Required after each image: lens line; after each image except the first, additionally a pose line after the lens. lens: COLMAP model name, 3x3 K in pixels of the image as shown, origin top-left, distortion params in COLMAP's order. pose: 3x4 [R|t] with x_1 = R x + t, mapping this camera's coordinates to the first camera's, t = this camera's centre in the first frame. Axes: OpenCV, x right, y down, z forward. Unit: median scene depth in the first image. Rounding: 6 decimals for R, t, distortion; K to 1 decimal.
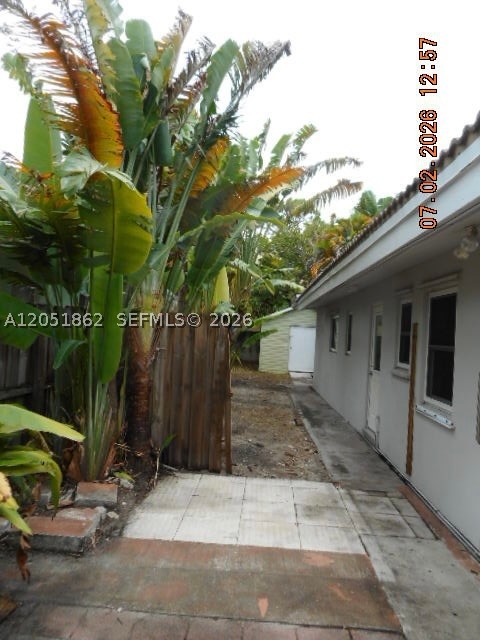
lens RADIAL K [[466.8, 0, 236.0], [0, 466.8, 325.0], [0, 0, 1]] dist [-0.019838, 0.015558]
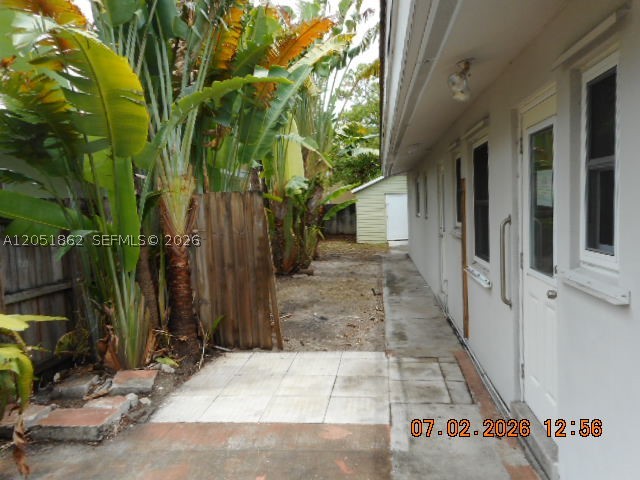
lens RADIAL K [[466.8, 0, 321.3], [0, 466.8, 241.9], [0, 0, 1]] dist [-0.019838, 0.015558]
pose [[0.993433, -0.090674, -0.069773, 0.182930], [0.096584, 0.991551, 0.086595, 0.016787], [0.061332, -0.092766, 0.993797, 0.051164]]
